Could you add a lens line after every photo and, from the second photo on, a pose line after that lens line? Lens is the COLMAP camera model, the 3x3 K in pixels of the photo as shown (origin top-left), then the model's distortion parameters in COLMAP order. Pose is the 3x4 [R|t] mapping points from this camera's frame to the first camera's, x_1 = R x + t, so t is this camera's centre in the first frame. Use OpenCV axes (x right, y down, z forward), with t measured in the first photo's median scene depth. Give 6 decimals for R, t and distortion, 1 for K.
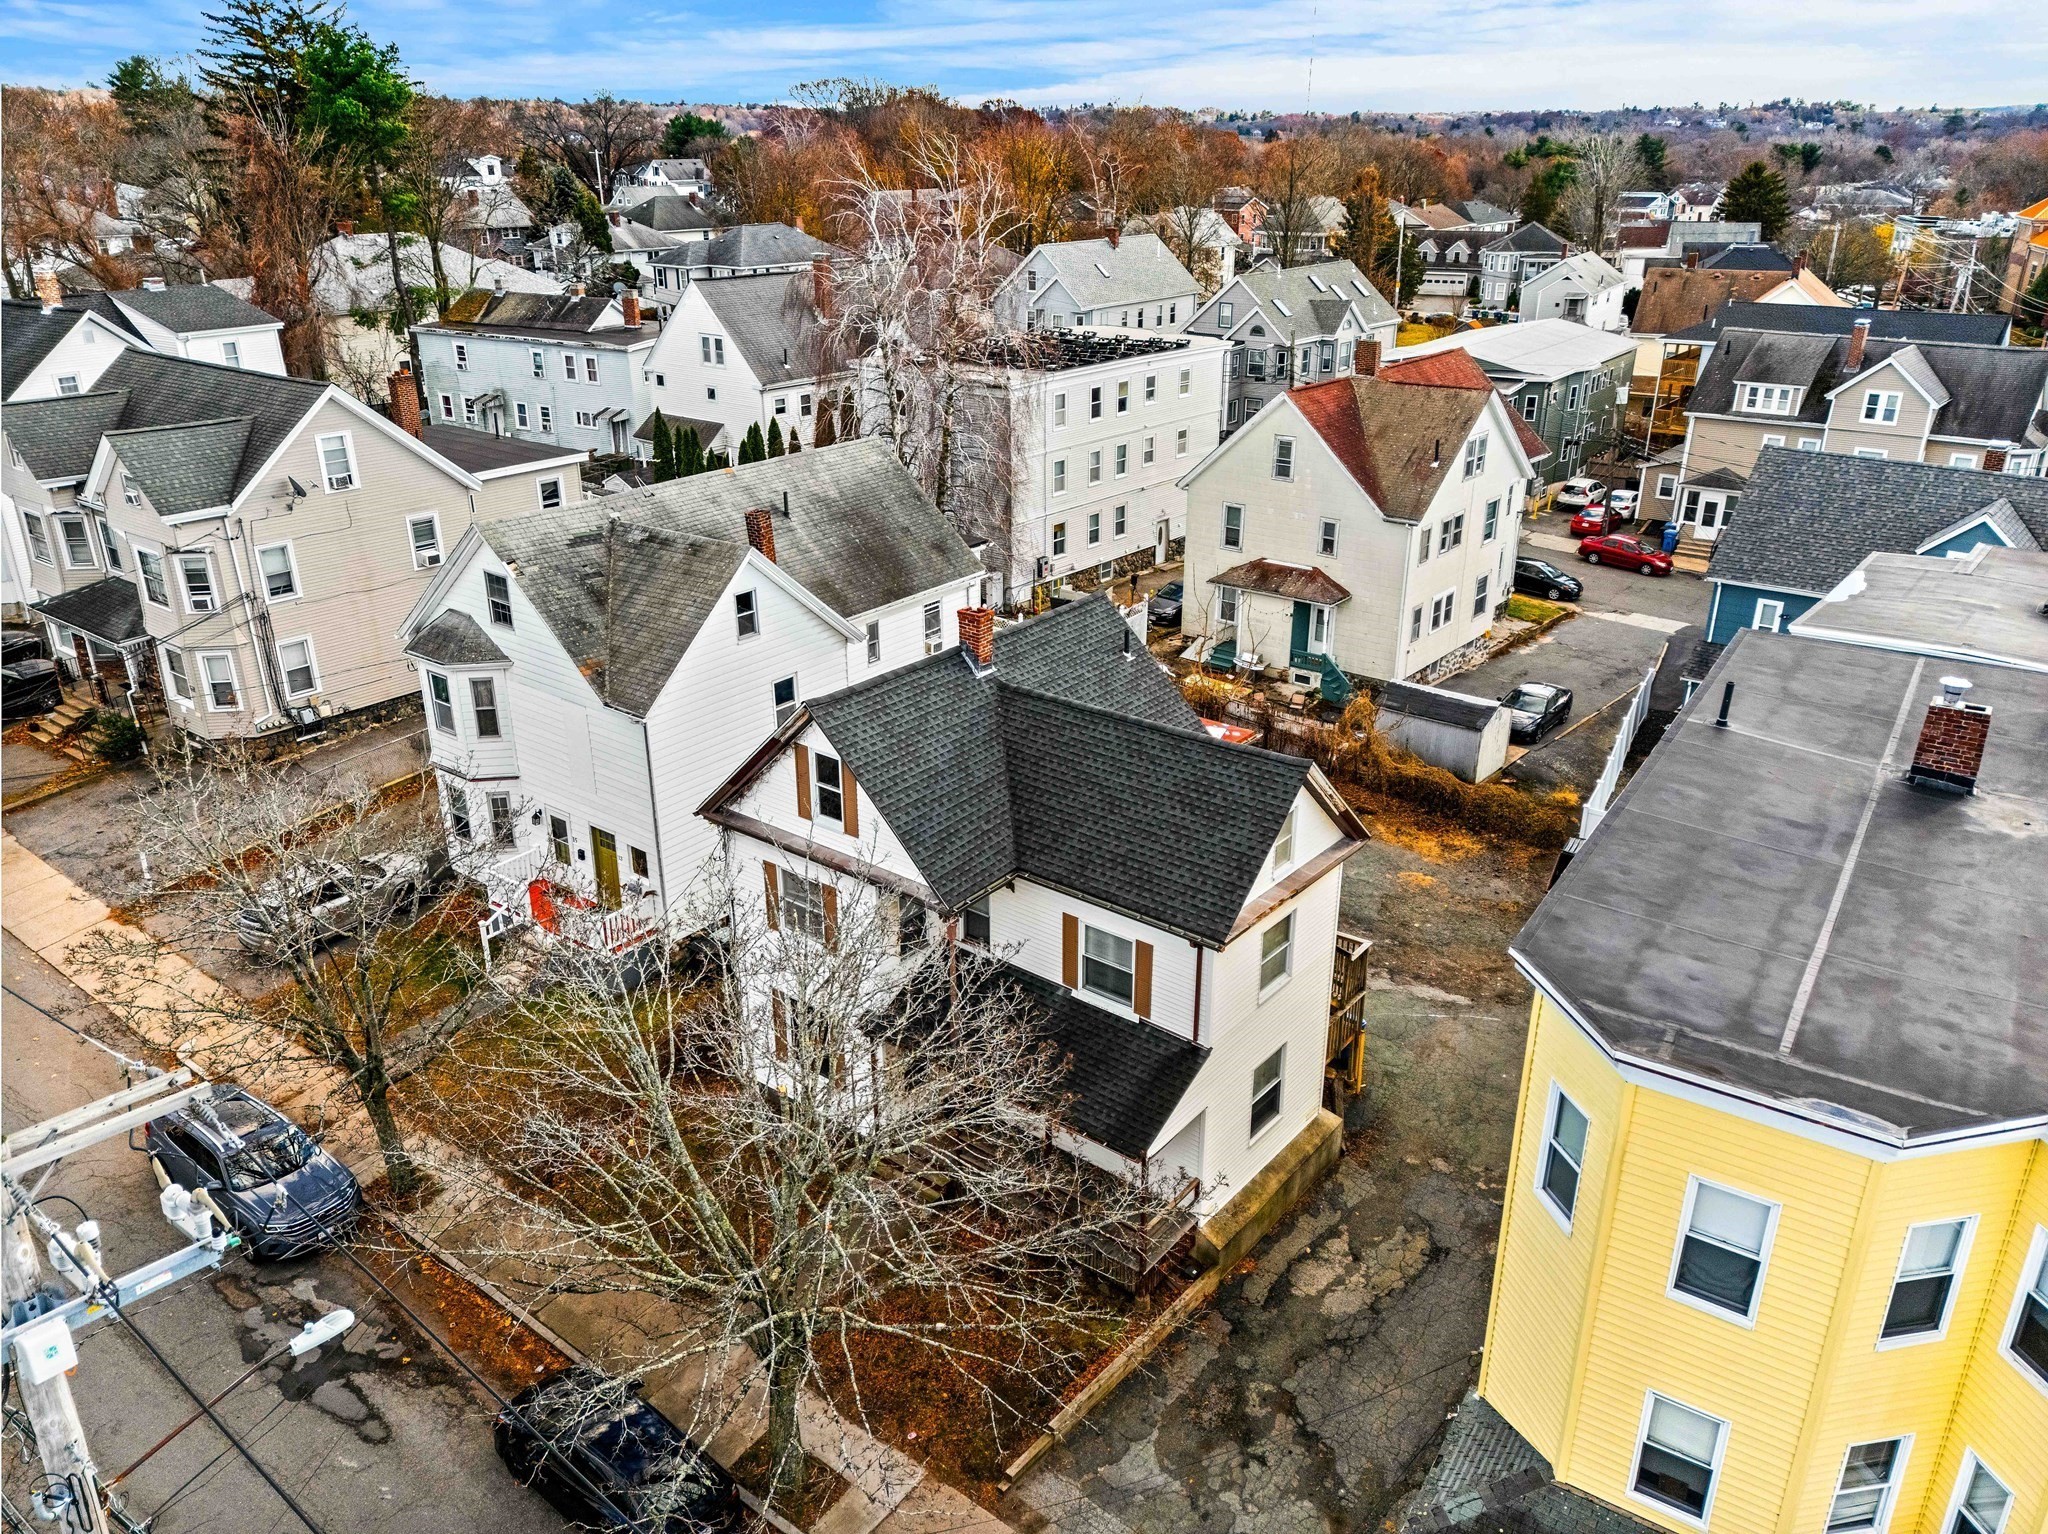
lens RADIAL K [[1495.6, 0, 1024.0], [0, 1495.6, 767.0], [0, 0, 1]] dist [0.084583, -0.080624]
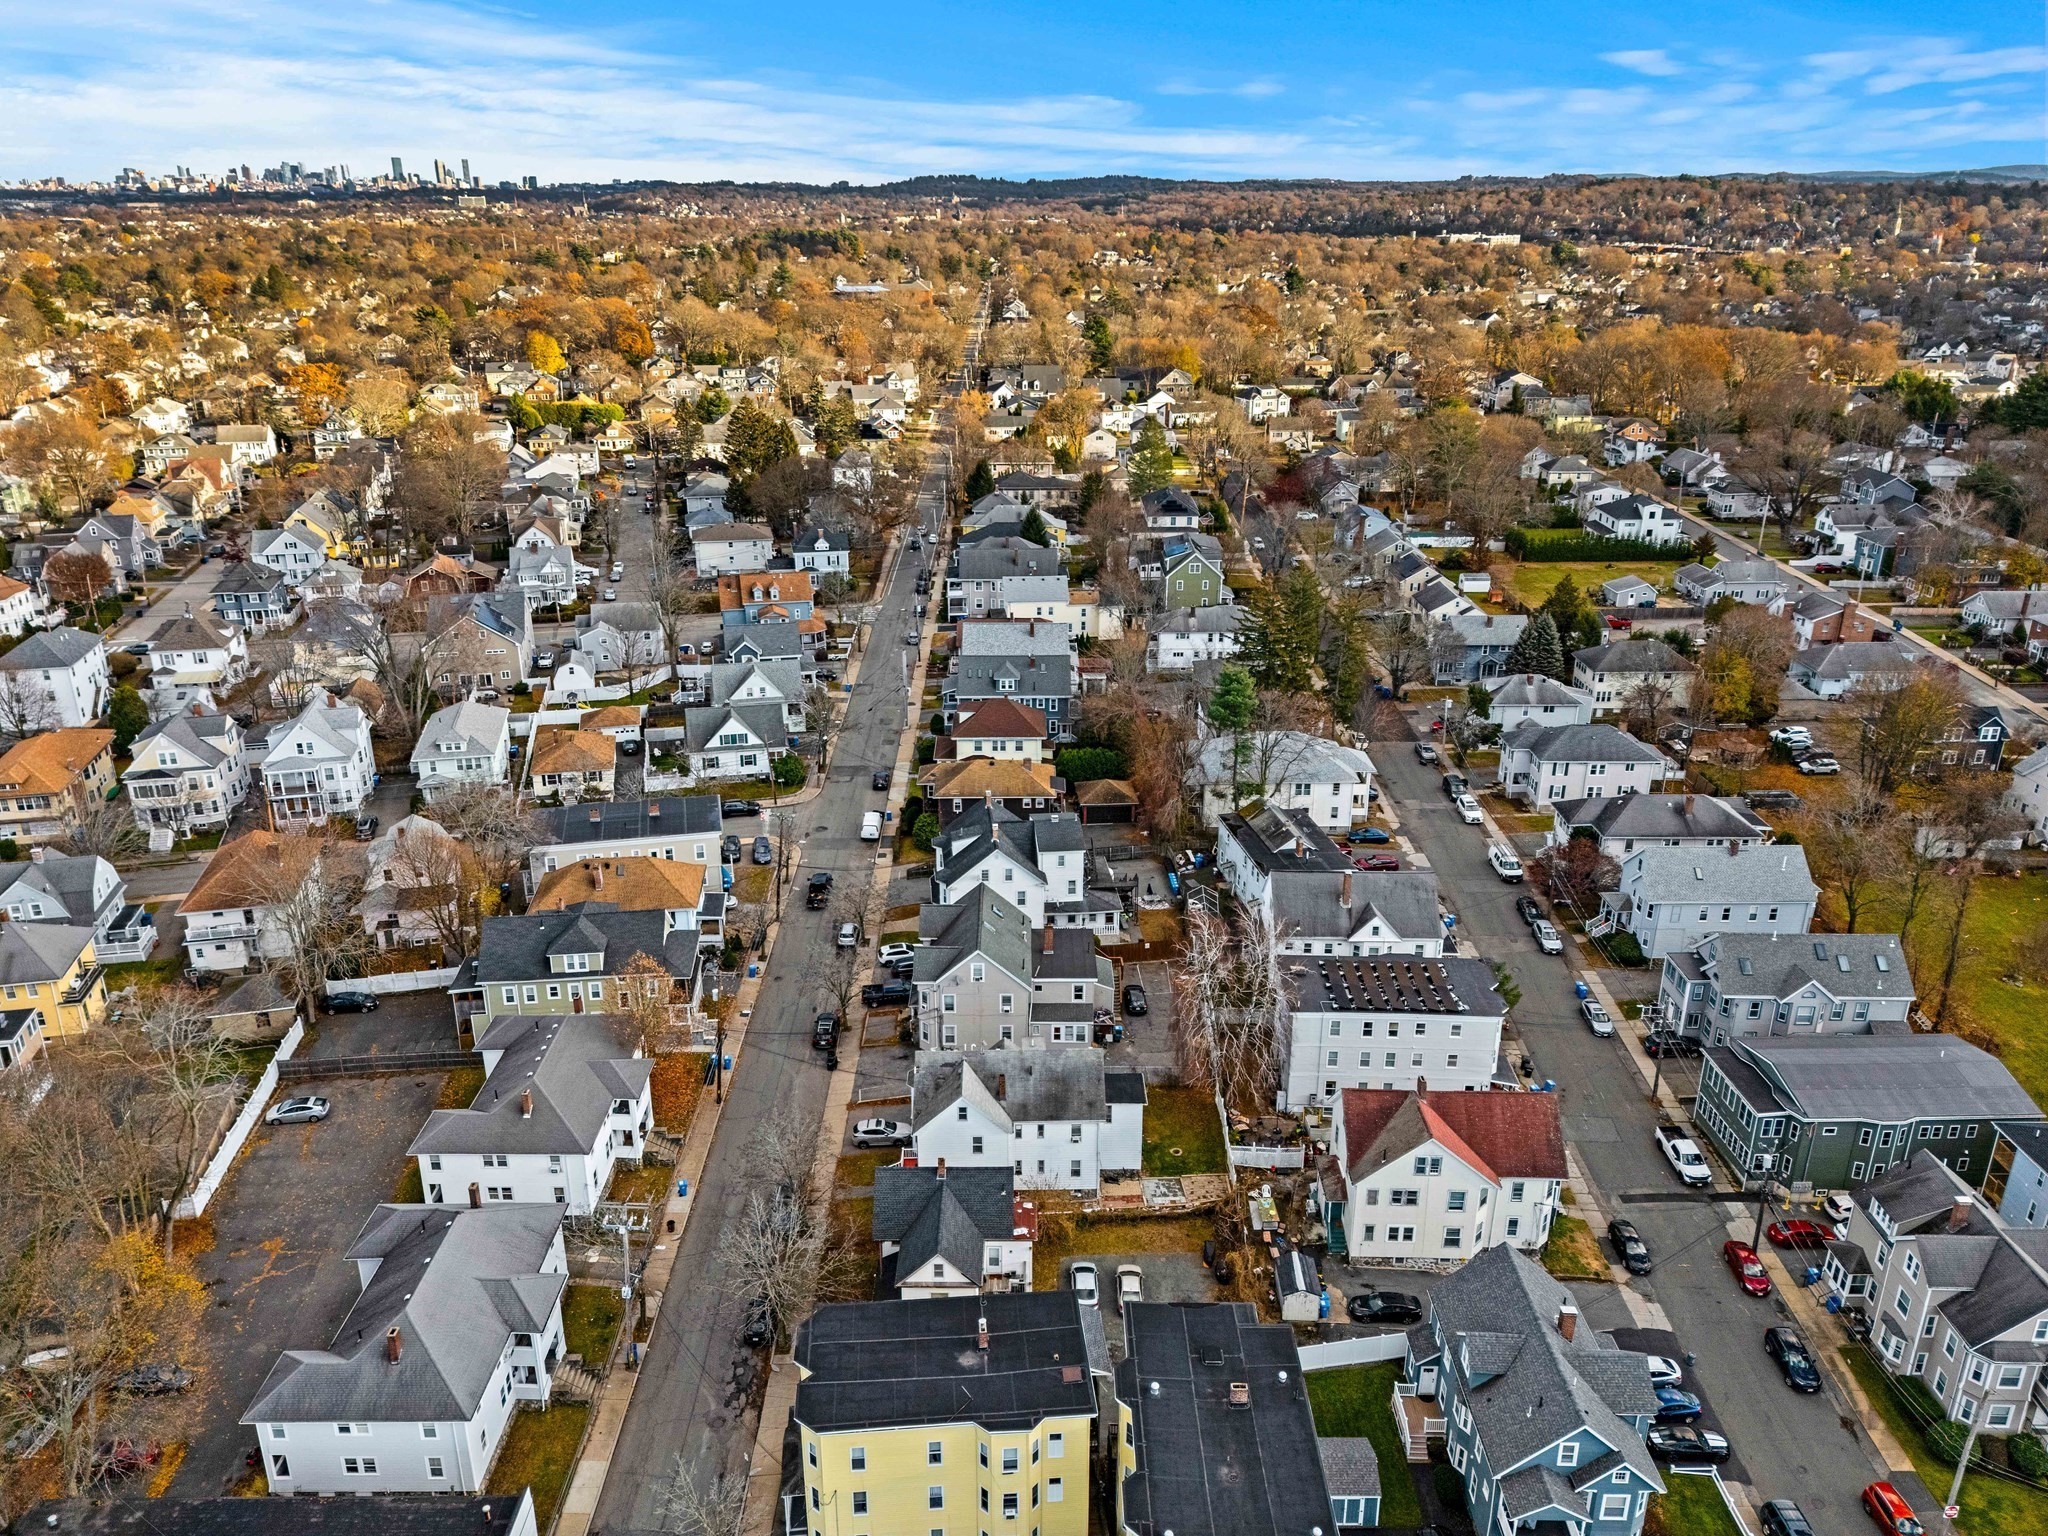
lens RADIAL K [[1494.8, 0, 1031.2], [0, 1494.8, 767.9], [0, 0, 1]] dist [0.104489, -0.117931]
pose [[0.618737, 0.286243, -0.731594, 1.449027], [-0.308752, 0.944924, 0.108588, -0.855720], [0.722383, 0.158693, 0.673038, -0.792046]]
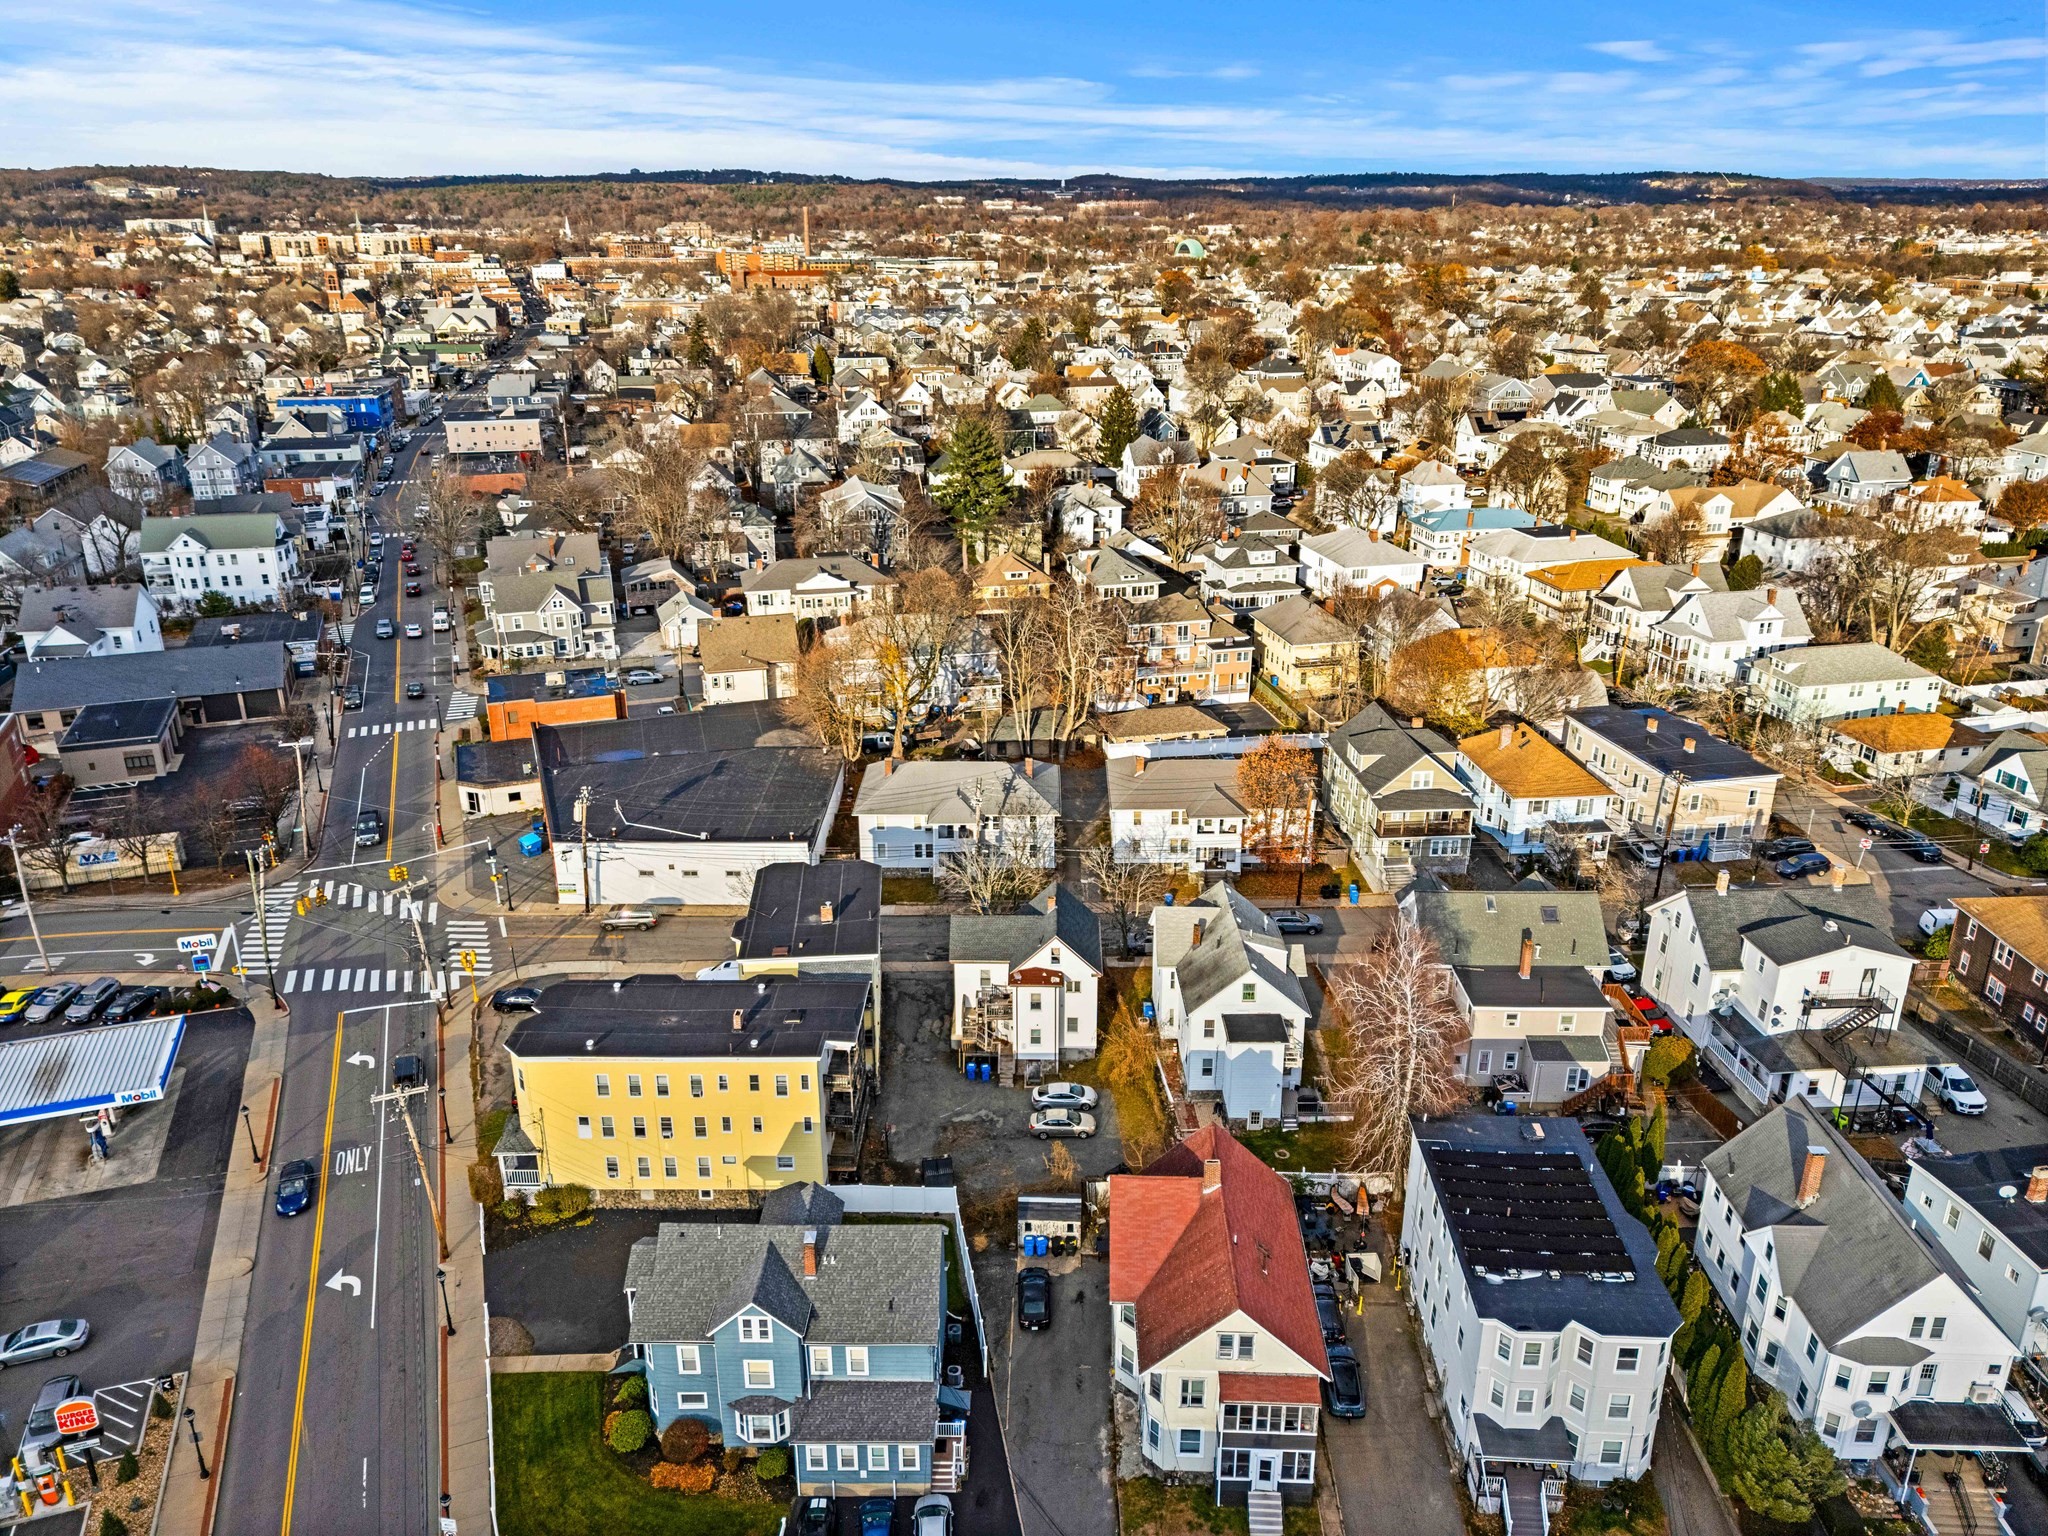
lens RADIAL K [[1498.6, 0, 1016.1], [0, 1498.6, 763.2], [0, 0, 1]] dist [0.109244, -0.139511]
pose [[-0.796679, 0.218361, -0.563579, 1.310473], [-0.232036, 0.750503, 0.618793, -1.674676], [0.558088, 0.623750, -0.547242, 1.759771]]
